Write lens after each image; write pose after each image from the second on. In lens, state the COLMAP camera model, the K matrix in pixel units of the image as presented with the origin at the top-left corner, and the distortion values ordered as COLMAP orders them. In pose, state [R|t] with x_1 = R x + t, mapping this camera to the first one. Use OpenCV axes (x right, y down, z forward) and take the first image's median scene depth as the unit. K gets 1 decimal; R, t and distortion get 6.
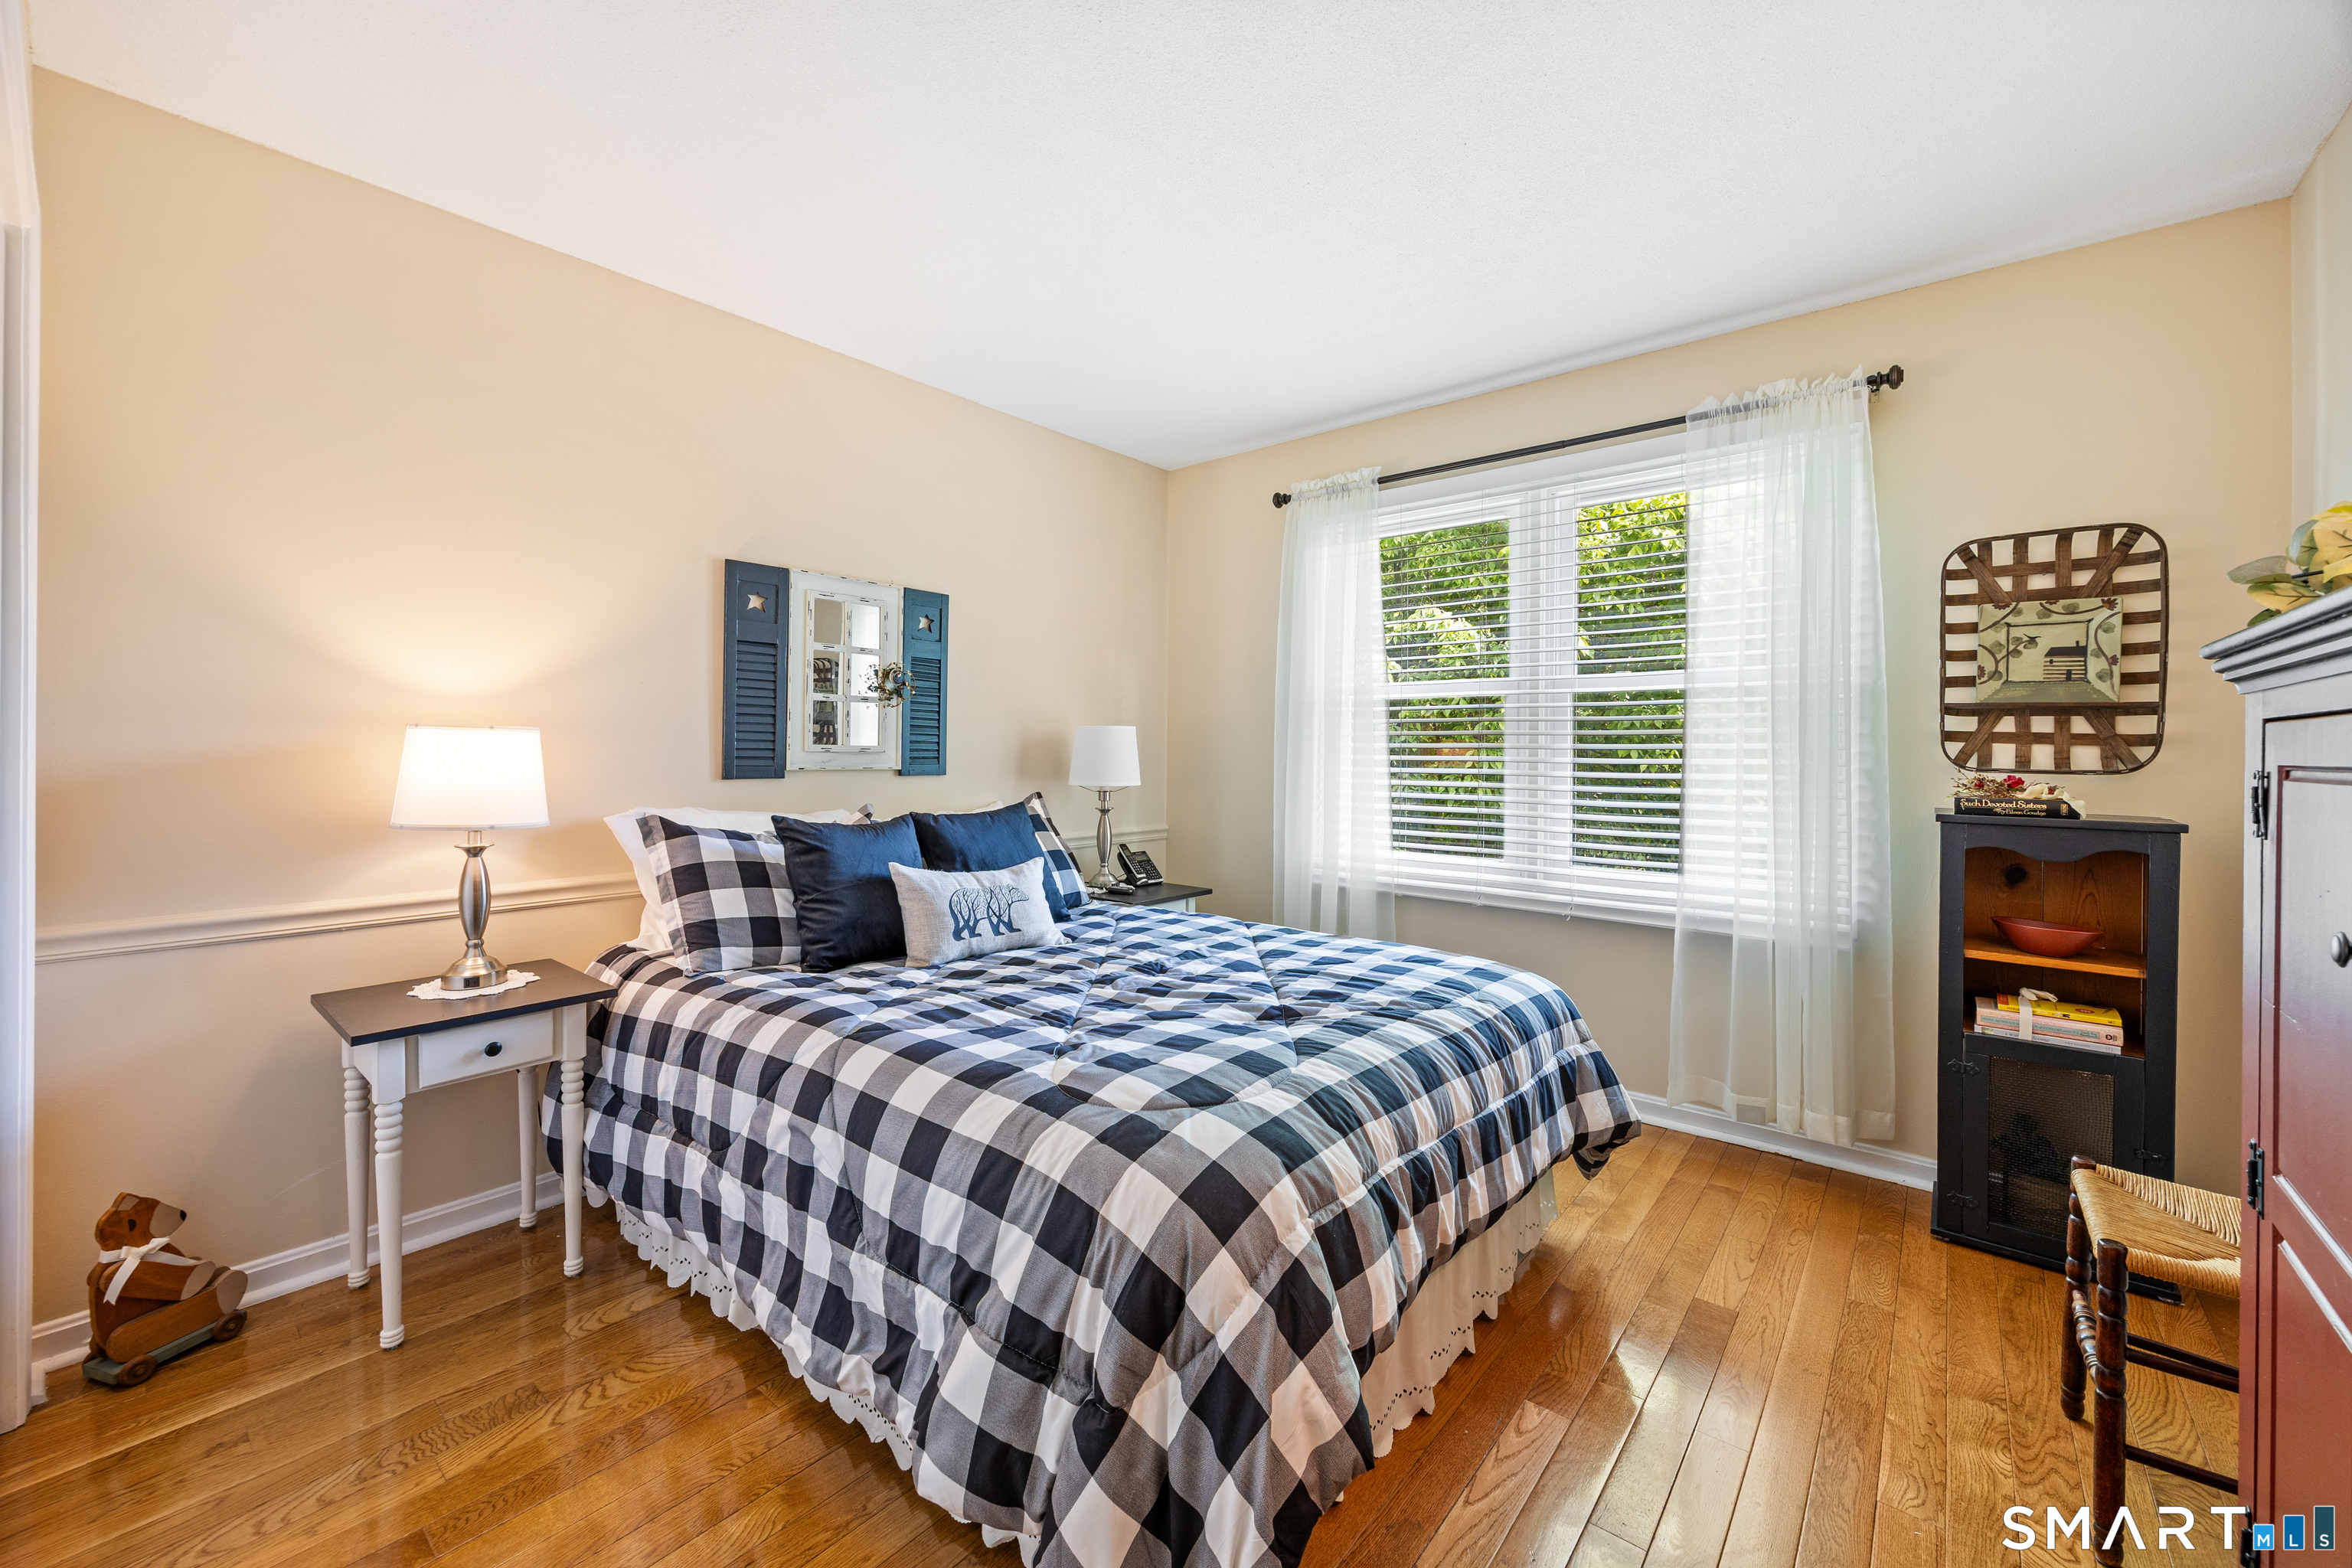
lens RADIAL K [[928.2, 0, 1176.3], [0, 928.2, 766.0], [0, 0, 1]] dist [0.026200, 0.000267]
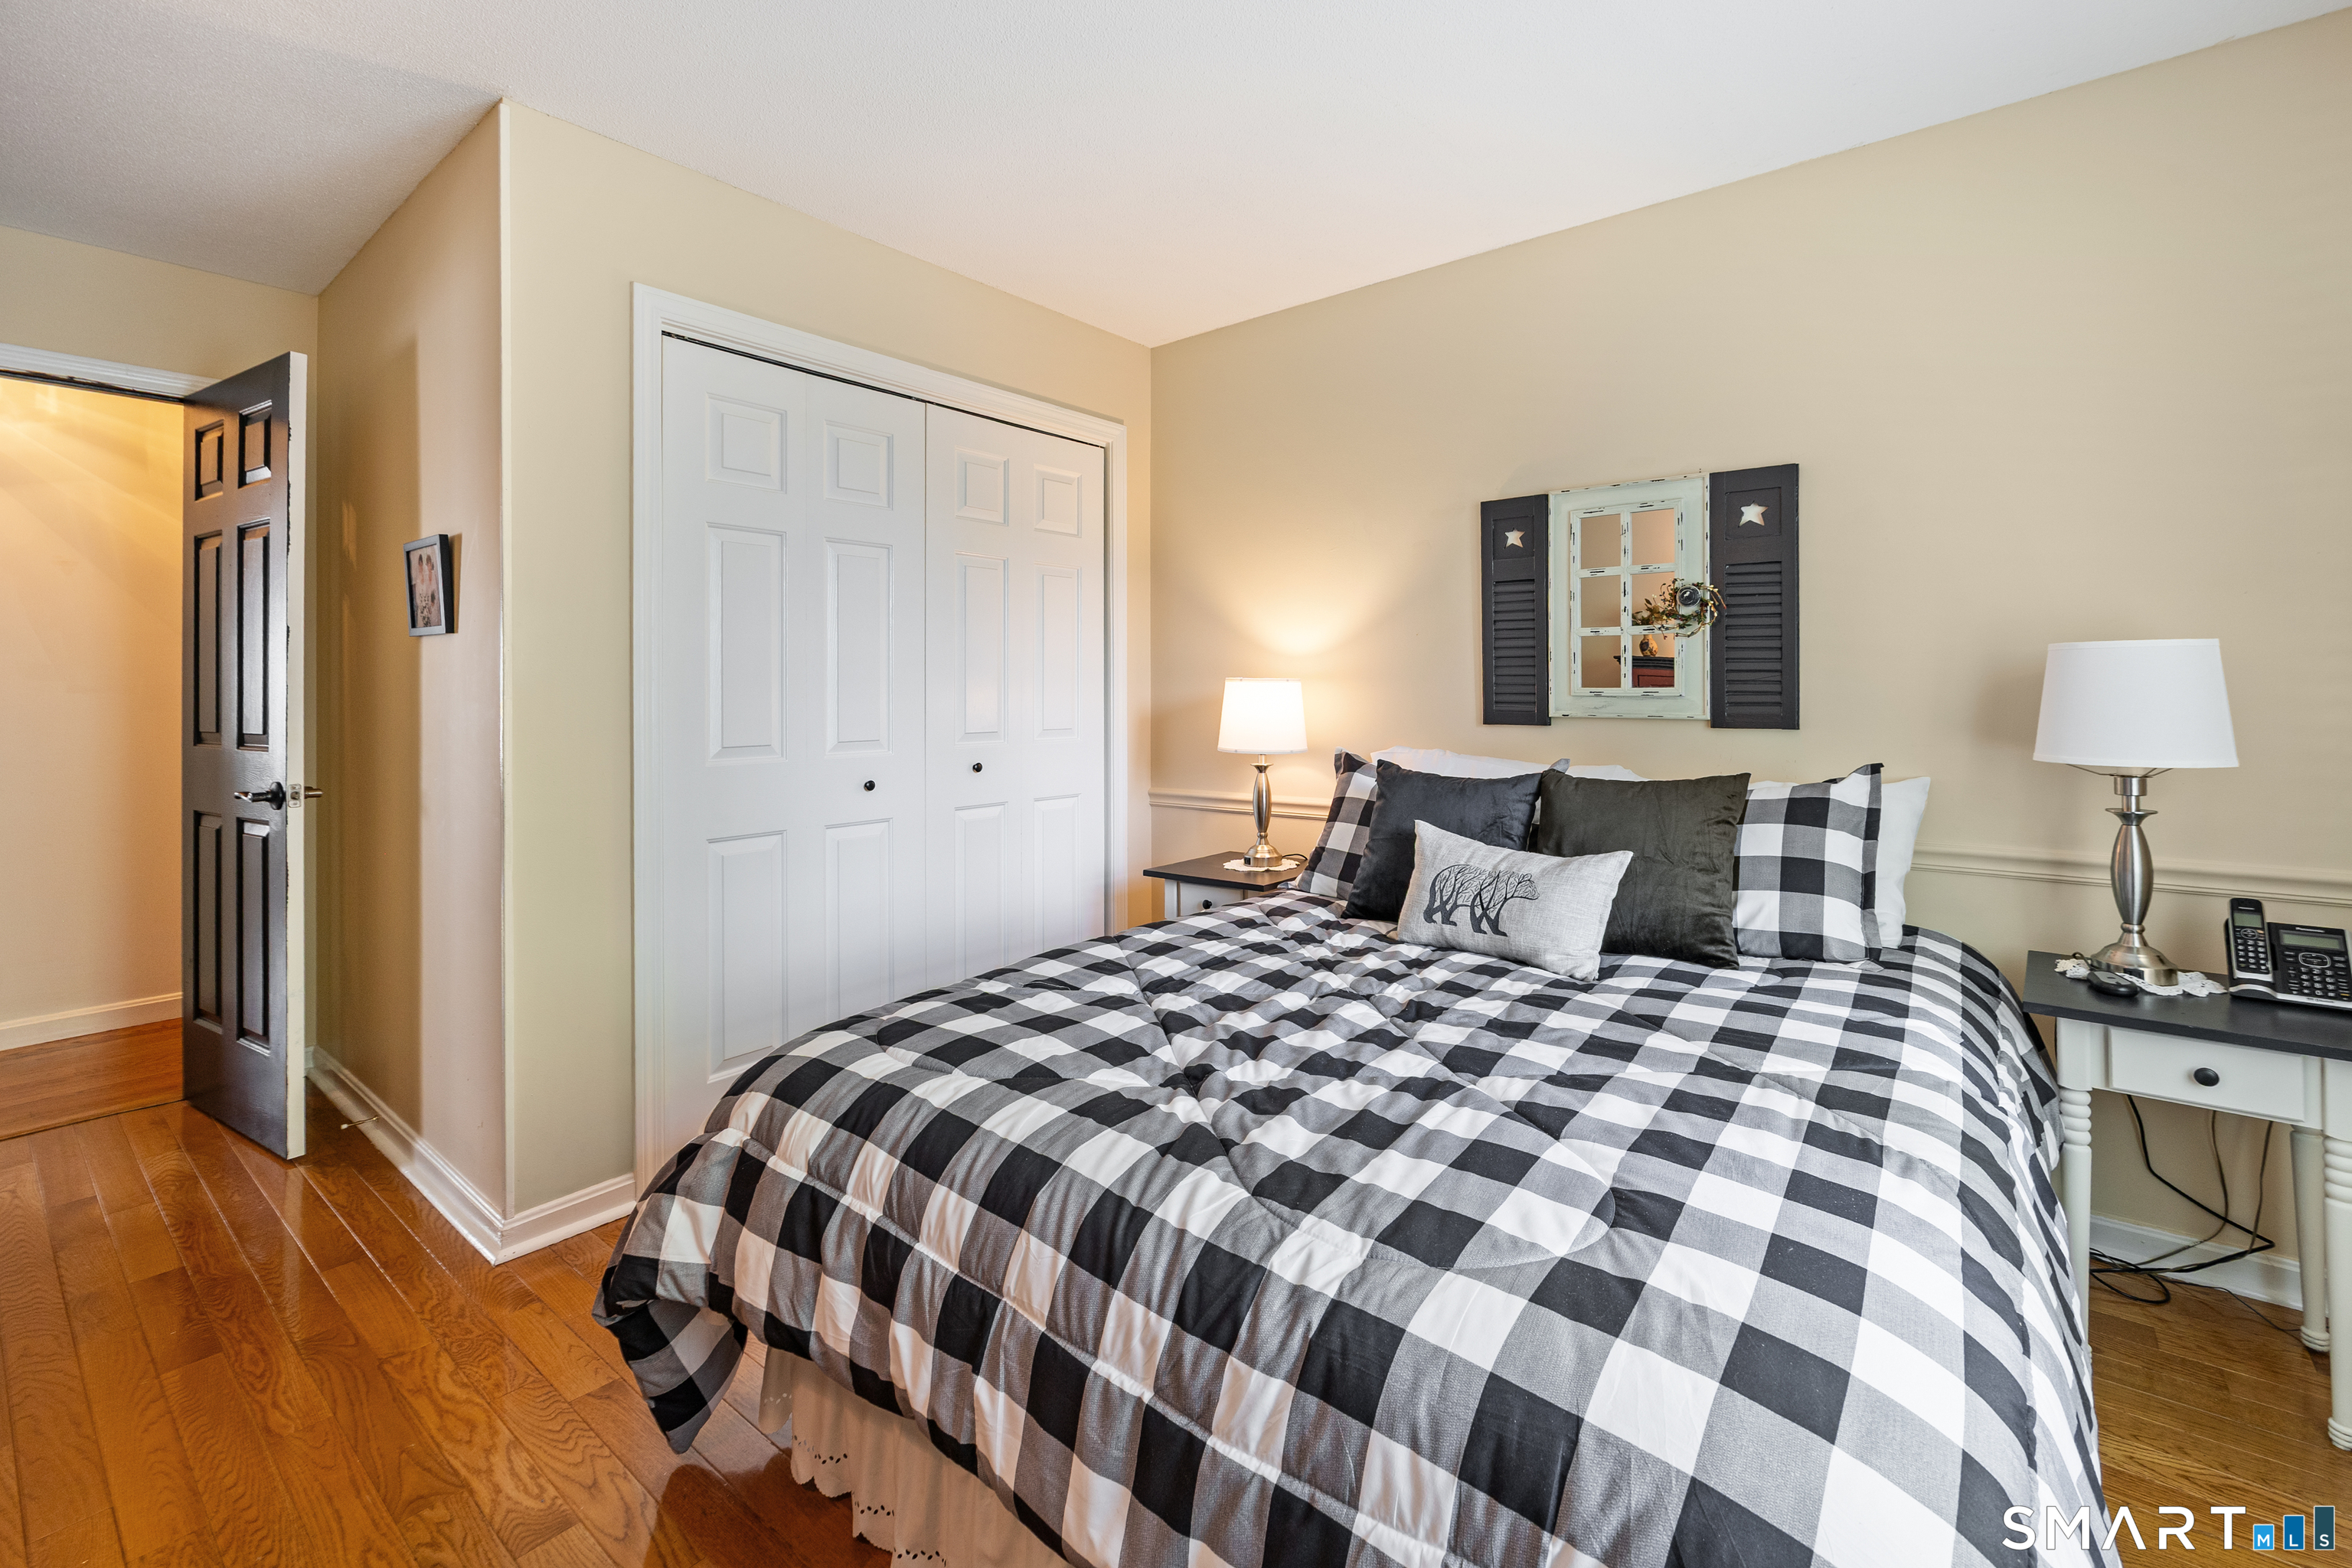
lens RADIAL K [[991.4, 0, 1176.5], [0, 991.4, 690.8], [0, 0, 1]] dist [-0.001568, -0.000140]
pose [[0.036754, -0.012504, -0.999246, 0.547099], [-0.017171, 0.999766, -0.013142, -0.001918], [0.999177, 0.017641, 0.036531, 0.634240]]
